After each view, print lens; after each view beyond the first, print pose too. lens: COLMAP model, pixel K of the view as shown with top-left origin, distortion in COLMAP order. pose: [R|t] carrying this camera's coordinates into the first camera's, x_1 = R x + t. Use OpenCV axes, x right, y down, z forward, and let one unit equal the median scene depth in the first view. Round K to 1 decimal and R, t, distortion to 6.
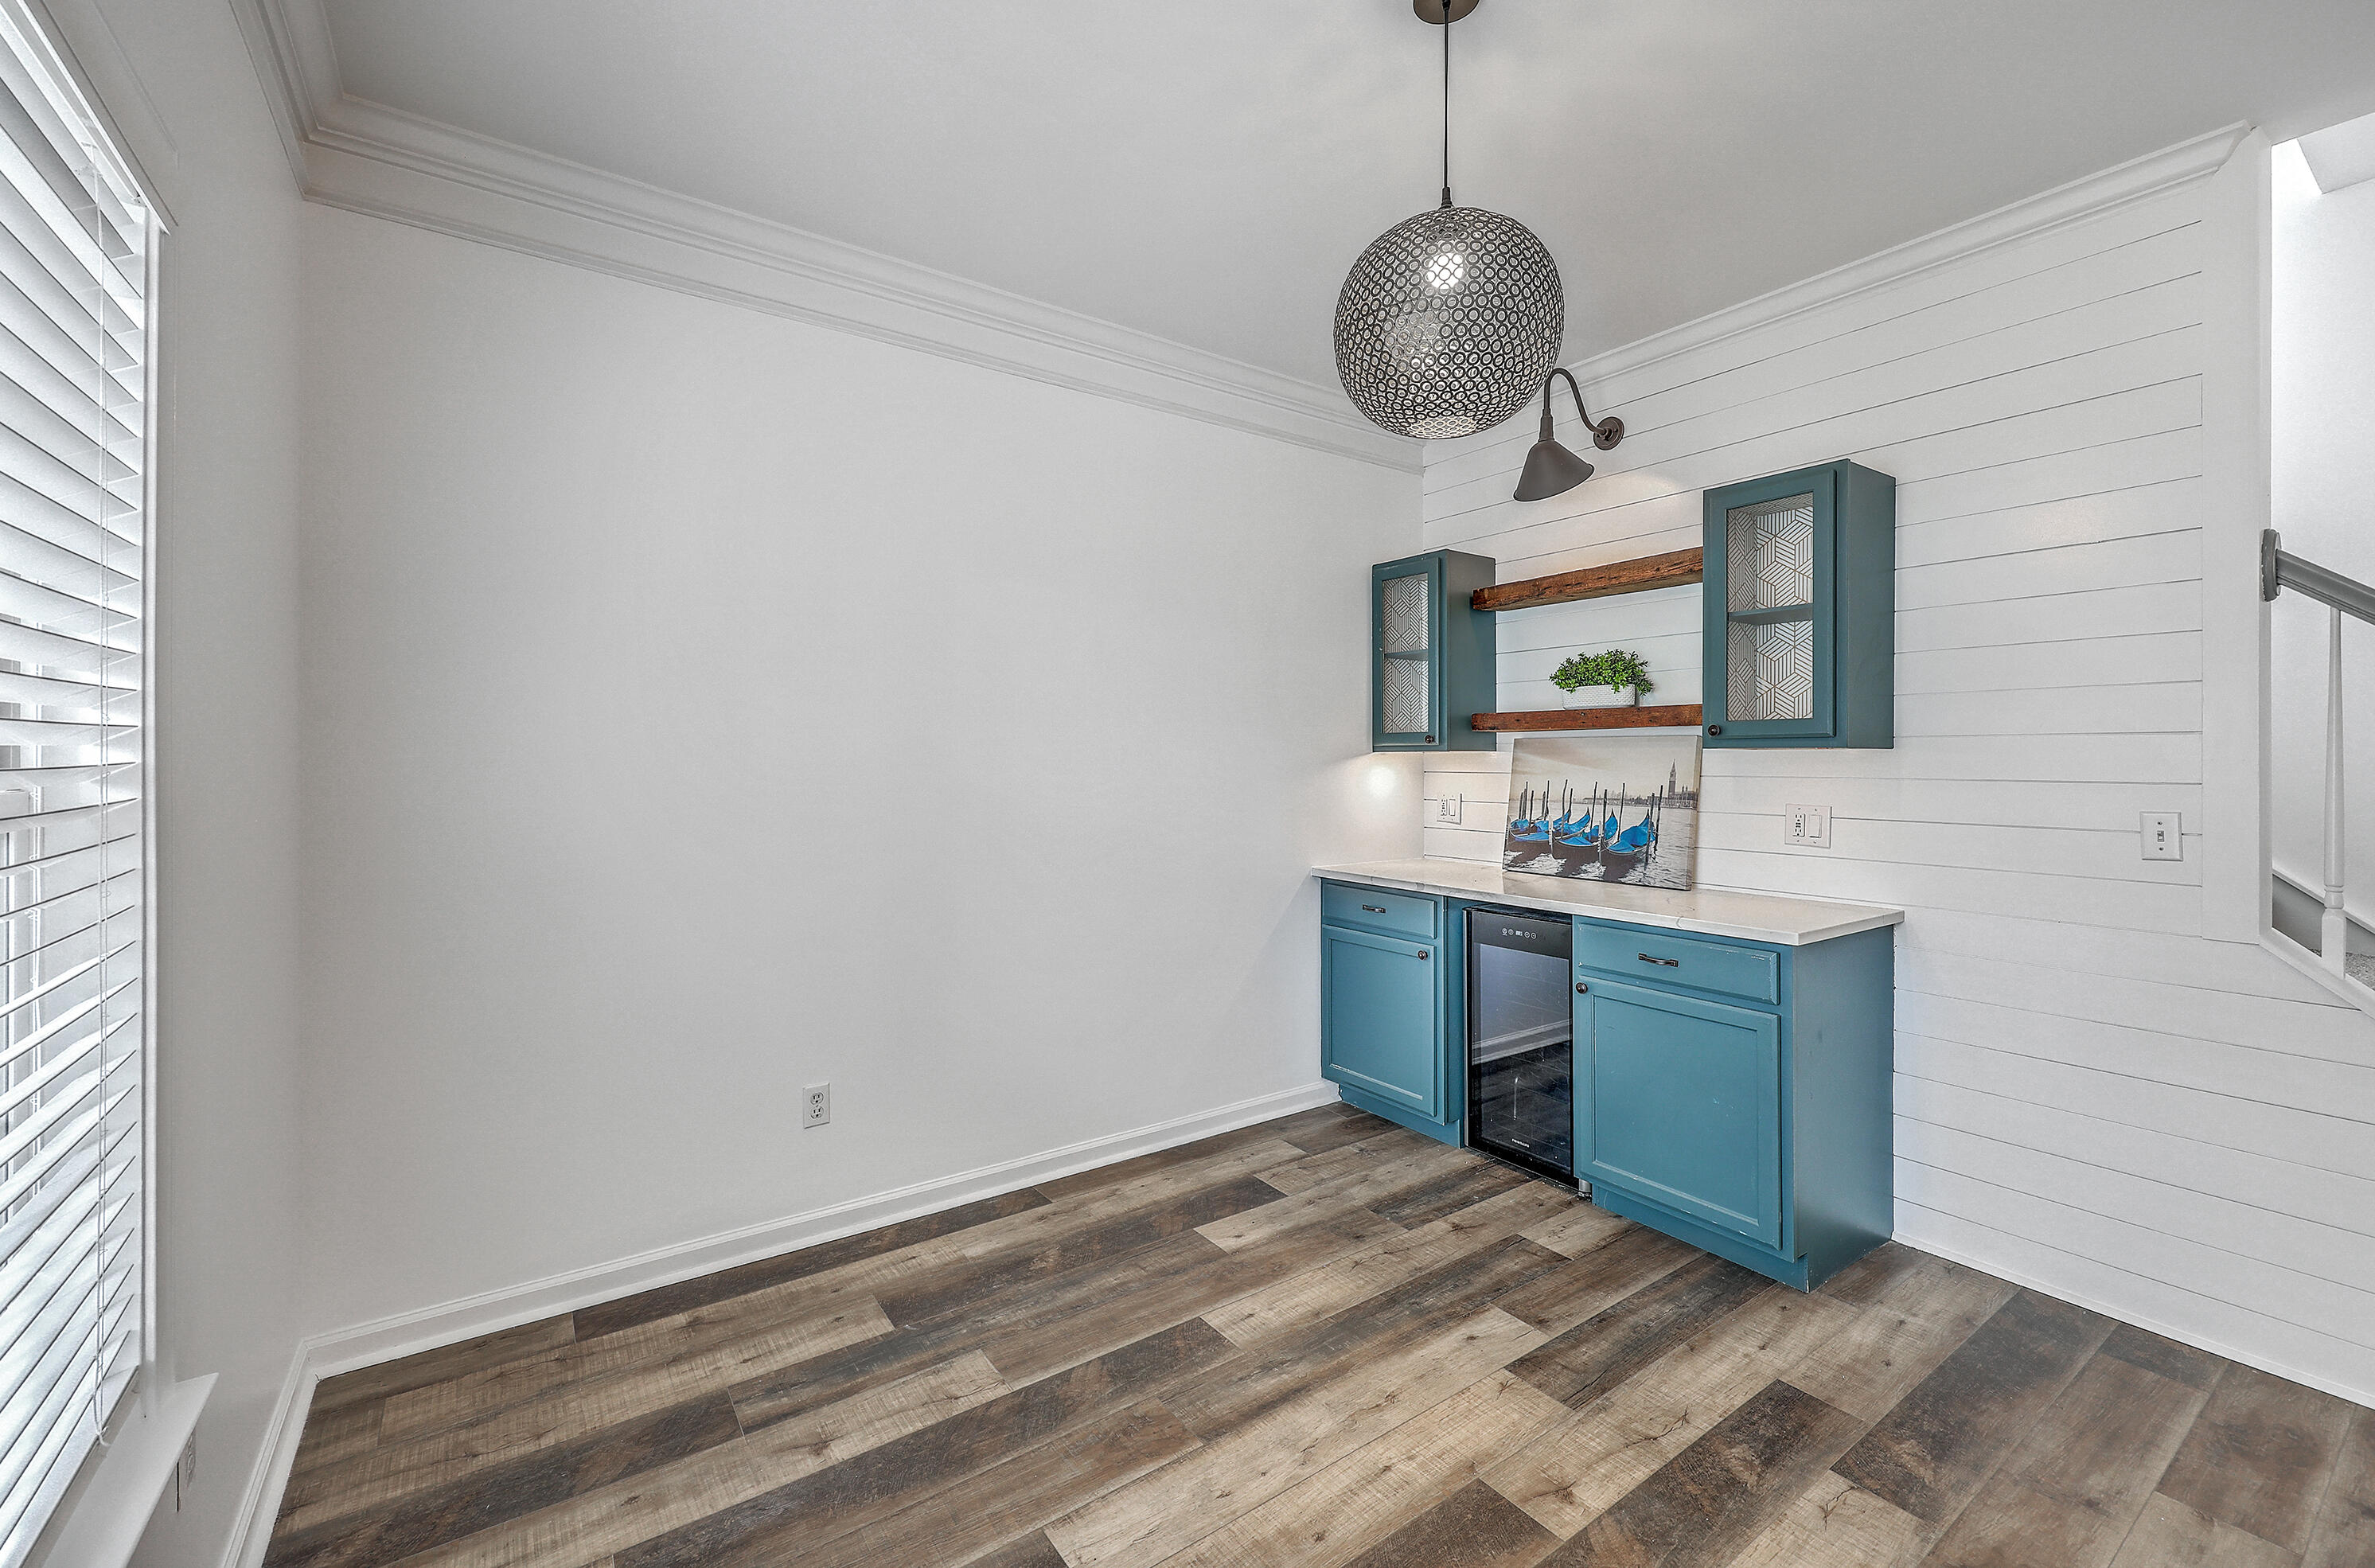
lens RADIAL K [[970.2, 0, 1188.1], [0, 970.2, 763.5], [0, 0, 1]] dist [0.001739, -0.000380]
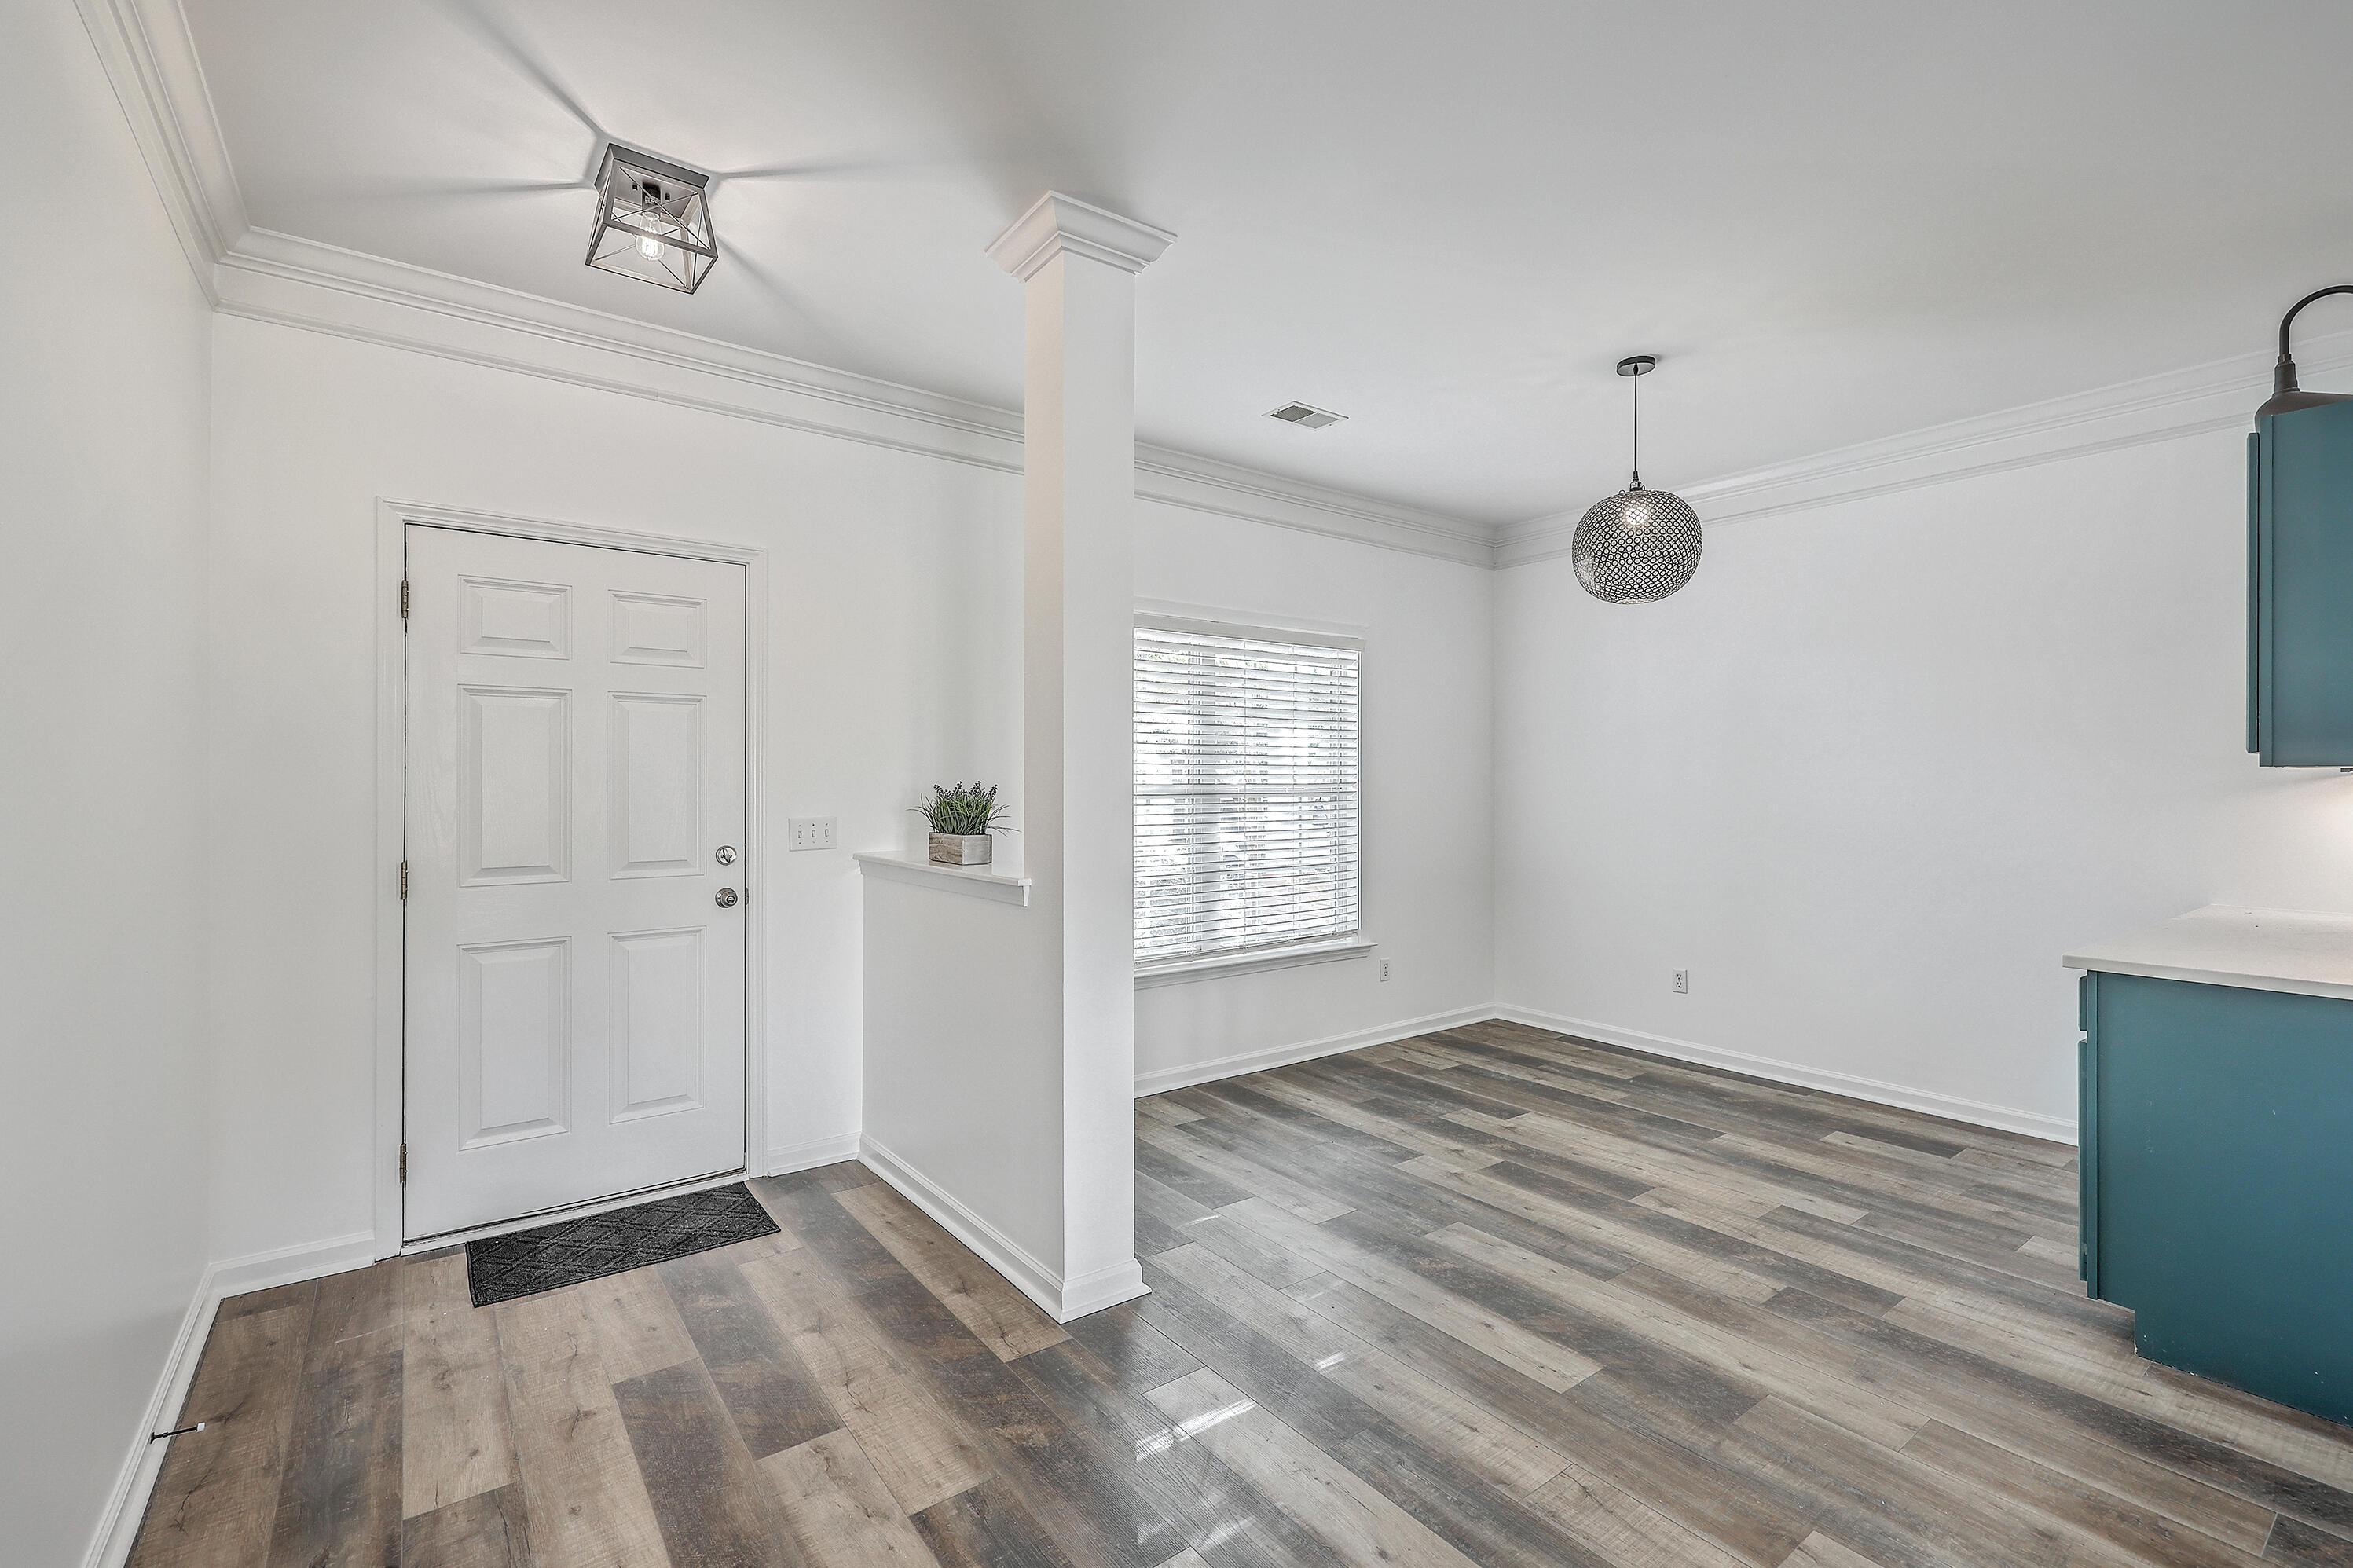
lens RADIAL K [[1039.6, 0, 1190.2], [0, 1039.6, 785.2], [0, 0, 1]] dist [0.005545, -0.000722]
pose [[0.040753, 0.003956, -0.999161, 1.422424], [-0.006597, 0.999971, 0.003690, 0.004020], [0.999147, 0.006441, 0.040778, 0.049369]]
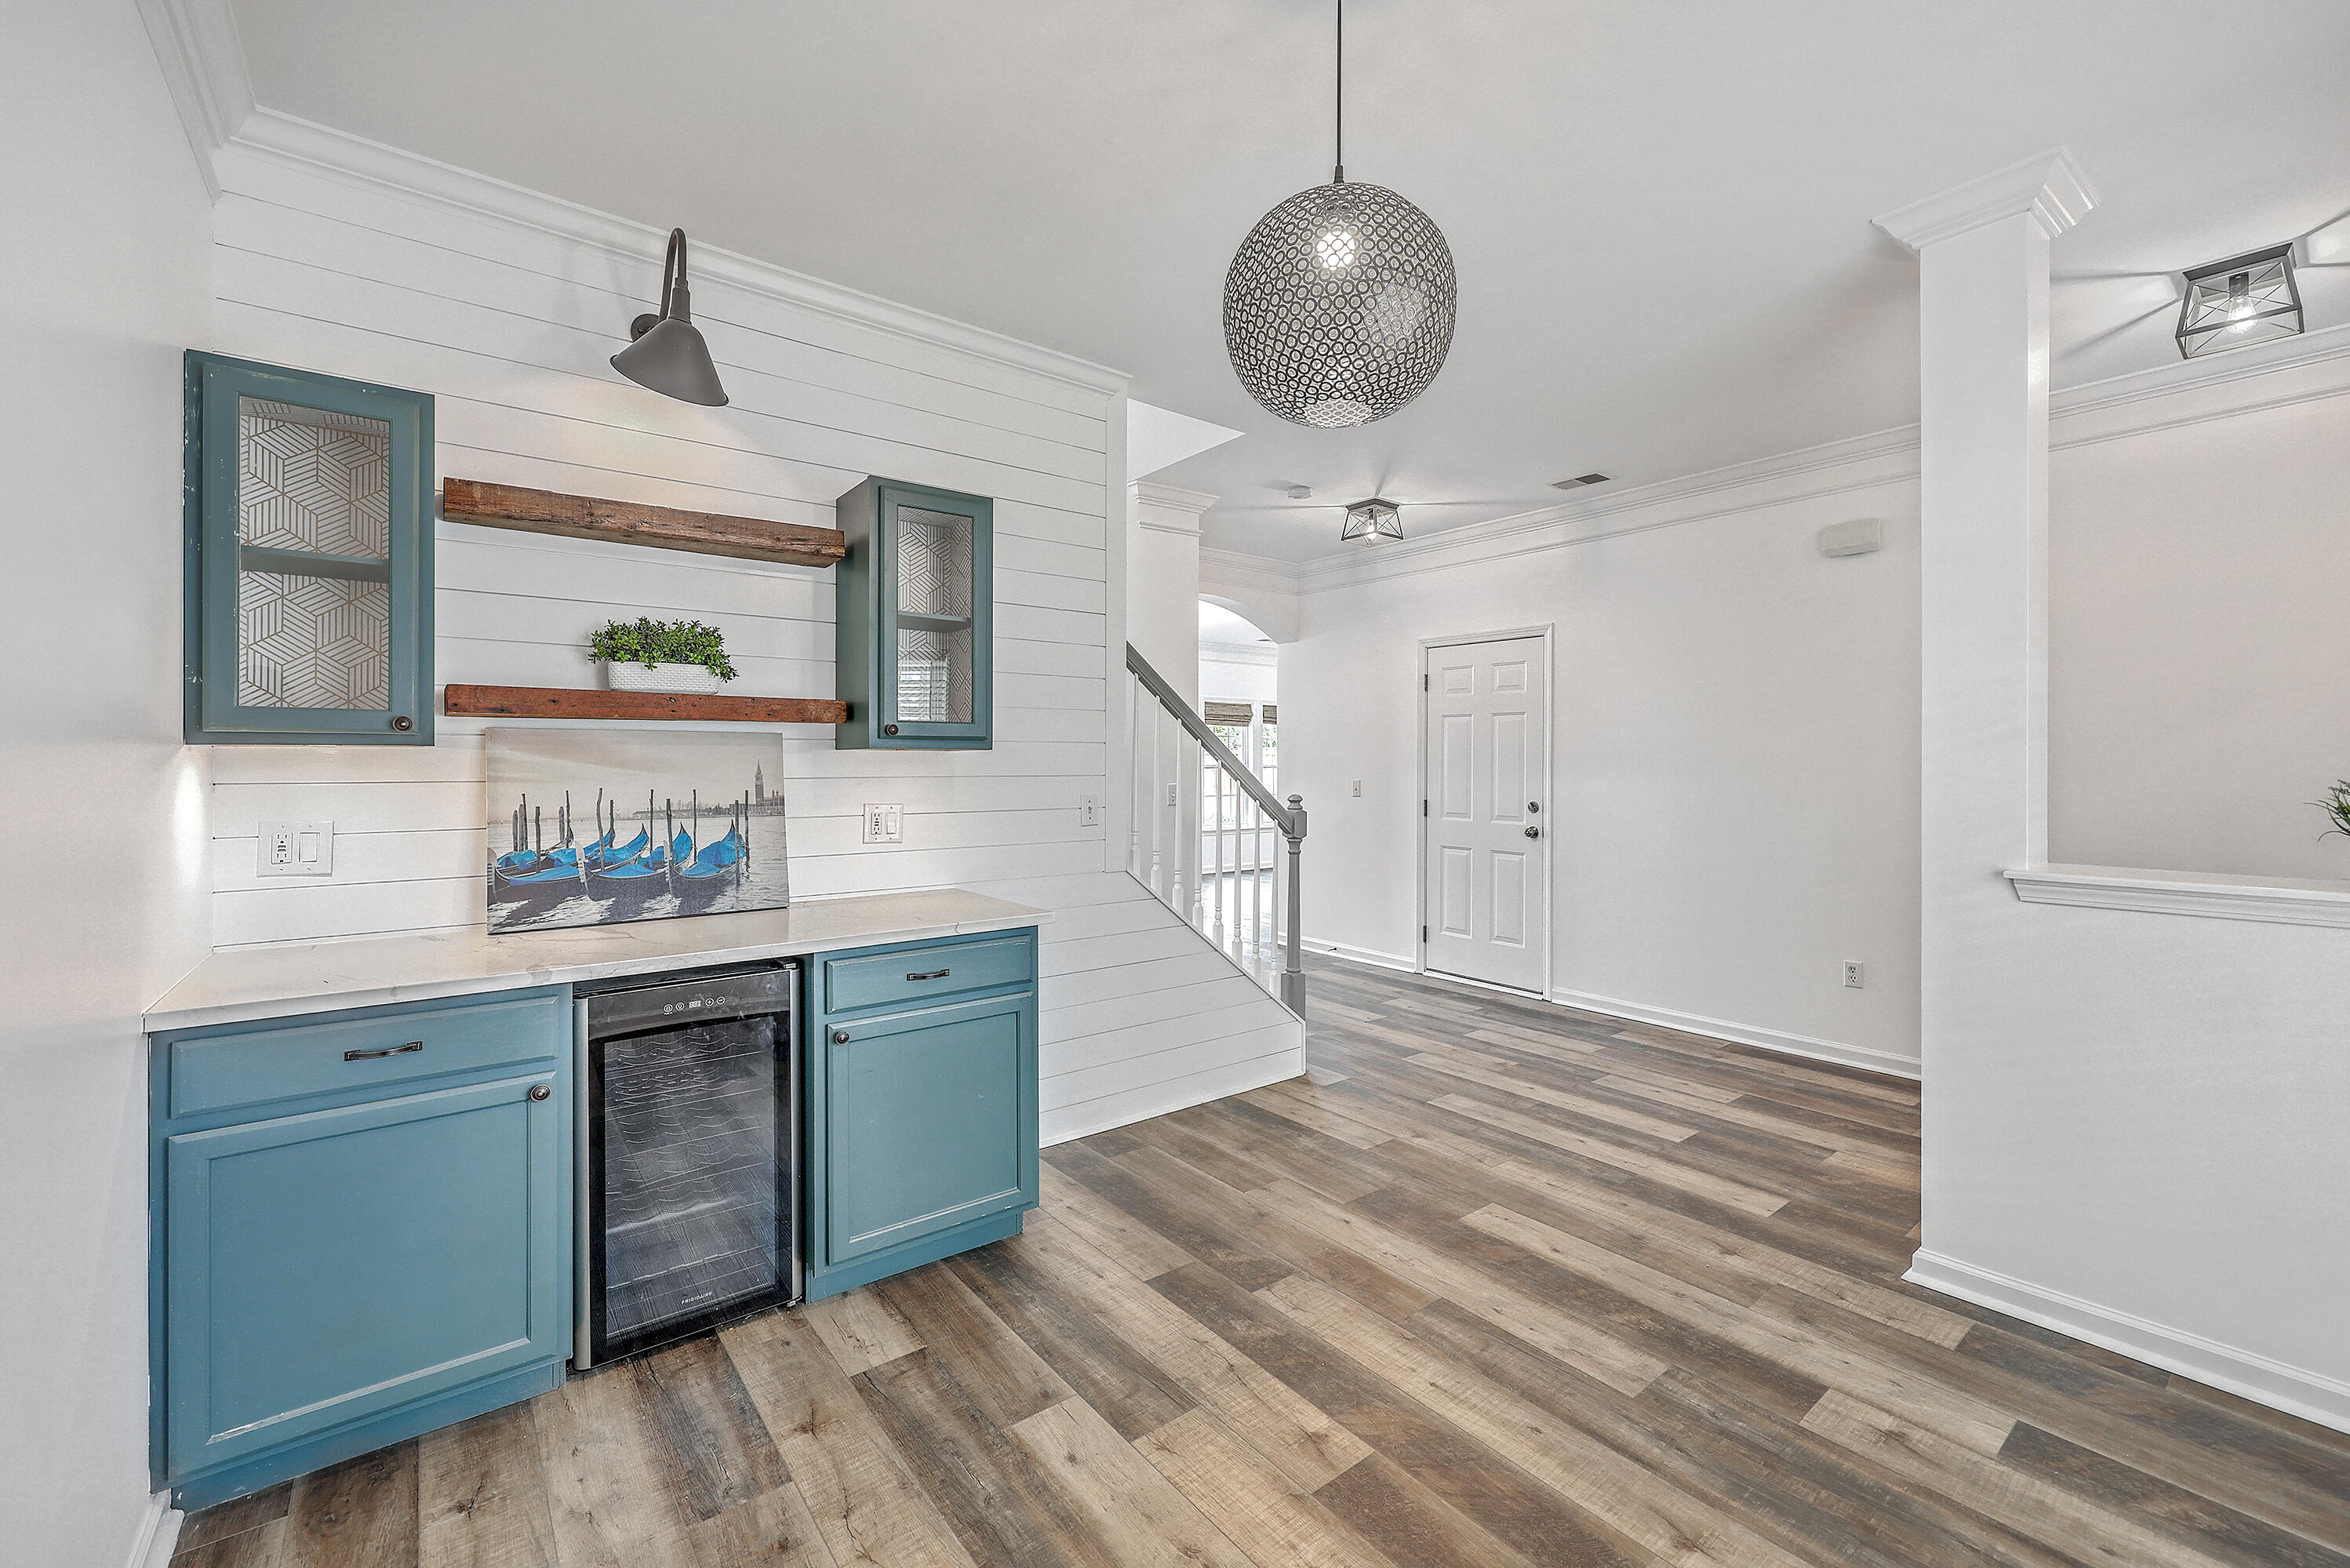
lens RADIAL K [[962.4, 0, 1177.3], [0, 962.4, 764.2], [0, 0, 1]] dist [0.001219, -0.000023]
pose [[-0.052180, -0.001682, 0.998636, -0.436451], [0.005362, 0.999984, 0.001964, -0.000264], [-0.998623, 0.005457, -0.052170, 0.782117]]
